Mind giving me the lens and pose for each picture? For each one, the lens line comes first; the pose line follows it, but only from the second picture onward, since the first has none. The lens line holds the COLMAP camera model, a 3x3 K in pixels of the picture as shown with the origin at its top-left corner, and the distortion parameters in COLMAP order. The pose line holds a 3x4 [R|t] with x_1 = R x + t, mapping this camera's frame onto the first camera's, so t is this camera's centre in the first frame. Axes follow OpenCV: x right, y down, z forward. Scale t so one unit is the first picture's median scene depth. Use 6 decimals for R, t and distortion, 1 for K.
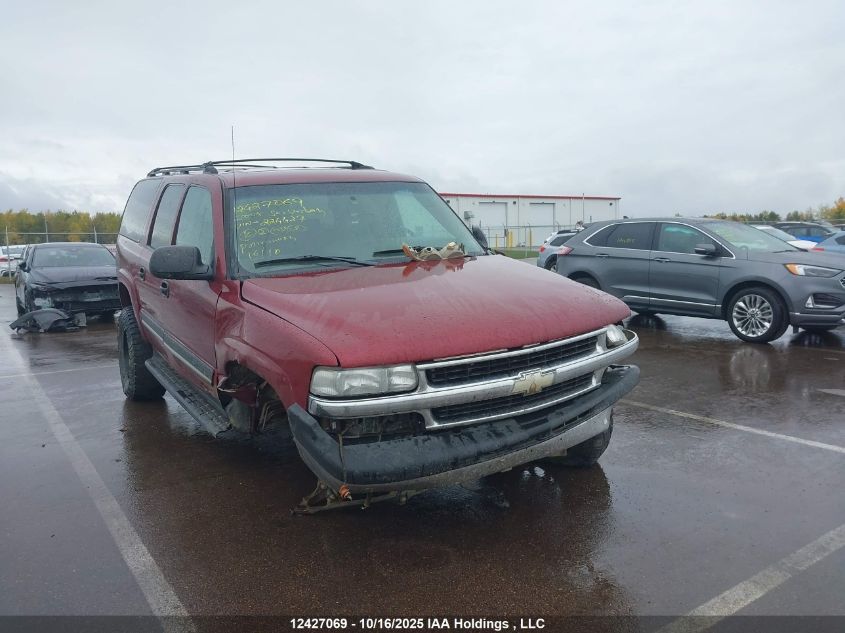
lens RADIAL K [[655.6, 0, 422.4], [0, 655.6, 316.5], [0, 0, 1]] dist [0.058762, -0.041801]
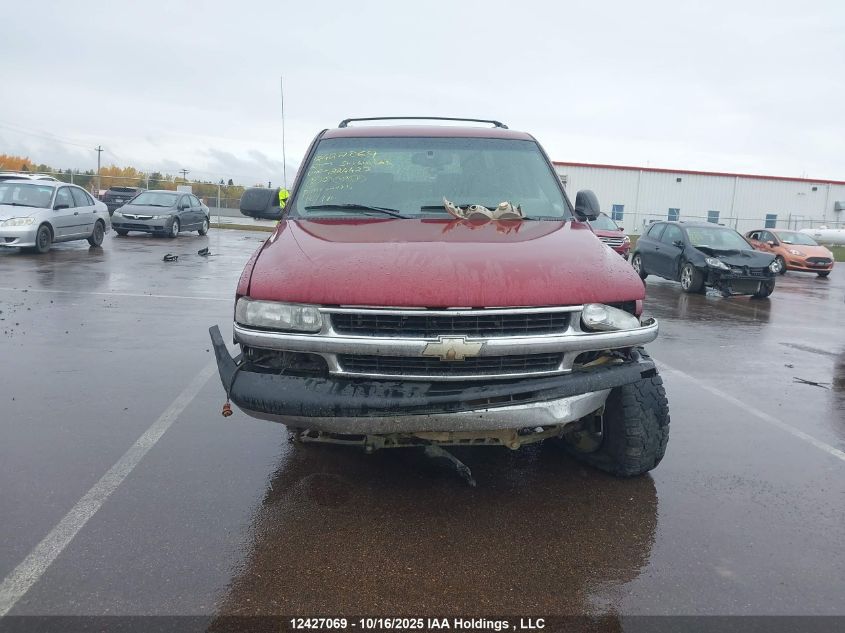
lens RADIAL K [[655.6, 0, 422.2], [0, 655.6, 312.0], [0, 0, 1]] dist [0.058762, -0.041801]
pose [[0.867996, 0.142693, -0.475628, 0.429482], [-0.130429, 0.989707, 0.058895, 0.001129], [0.479136, 0.010915, 0.877673, 0.135900]]
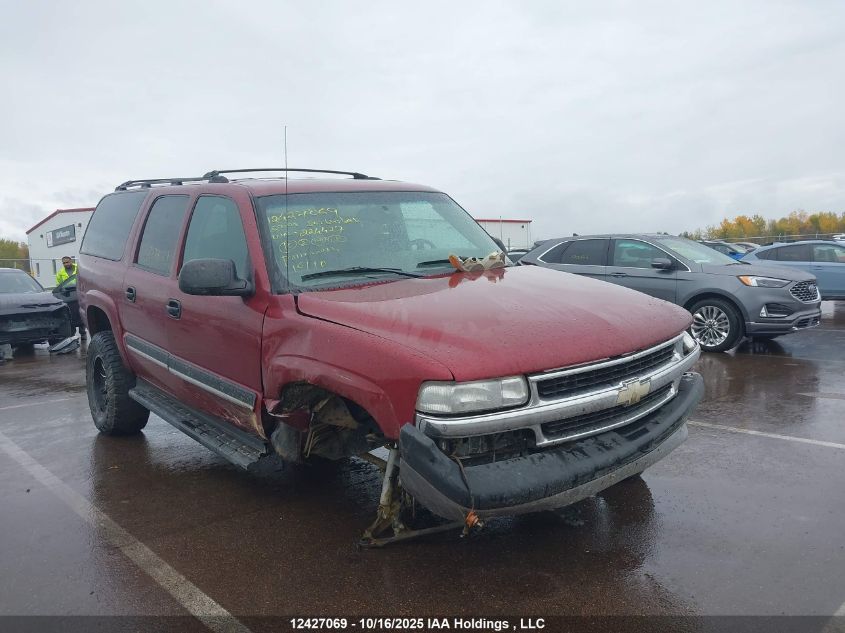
lens RADIAL K [[655.6, 0, 419.4], [0, 655.6, 319.7], [0, 0, 1]] dist [0.058762, -0.041801]
pose [[0.991686, -0.025592, 0.126115, -0.197528], [0.029387, 0.999167, -0.028321, 0.010523], [-0.125285, 0.031792, 0.991611, 0.066302]]
